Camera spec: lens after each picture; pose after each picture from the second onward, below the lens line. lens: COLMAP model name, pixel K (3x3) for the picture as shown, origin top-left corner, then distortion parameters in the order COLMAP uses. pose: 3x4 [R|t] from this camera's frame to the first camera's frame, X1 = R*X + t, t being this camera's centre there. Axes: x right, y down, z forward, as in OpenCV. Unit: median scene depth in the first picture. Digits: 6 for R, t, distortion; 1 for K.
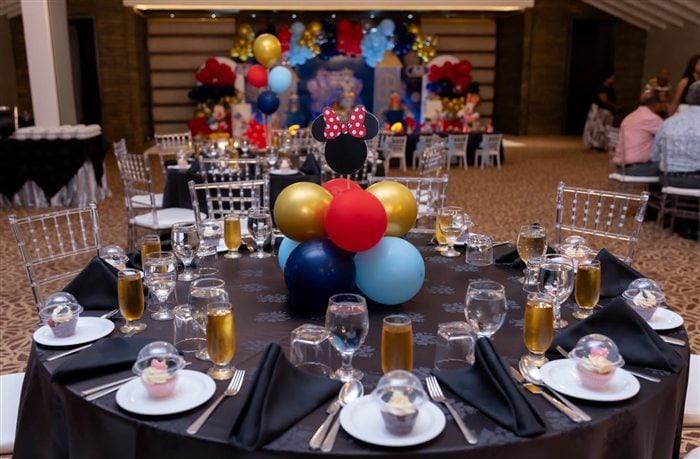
lens RADIAL K [[671.2, 0, 343.4], [0, 671.2, 232.3], [0, 0, 1]] dist [-0.007117, 0.000000]
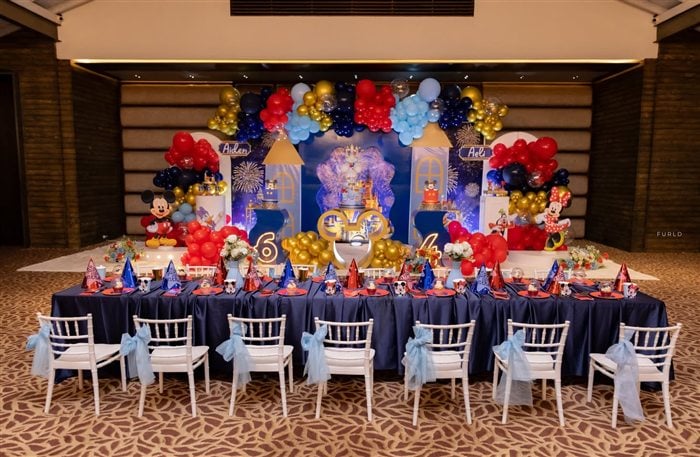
lens RADIAL K [[533.9, 0, 345.0], [0, 533.9, 224.4], [0, 0, 1]] dist [0.000417, -0.007358]
pose [[0.984689, 0.032052, -0.171347, 0.076973], [-0.052561, 0.991795, -0.116530, -0.098533], [0.166206, 0.123752, 0.978295, 0.459447]]
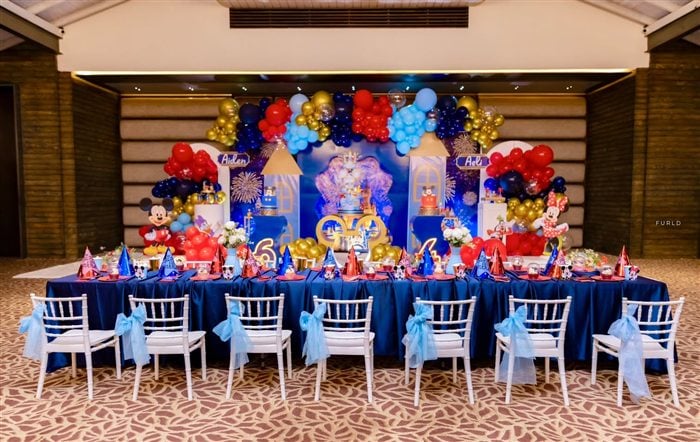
lens RADIAL K [[531.5, 0, 346.8], [0, 531.5, 220.1], [0, 0, 1]] dist [0.002012, -0.009272]
pose [[0.985926, 0.017298, -0.166284, 0.076960], [-0.045239, 0.985130, -0.165749, -0.085150], [0.160944, 0.170939, 0.972048, 0.463178]]
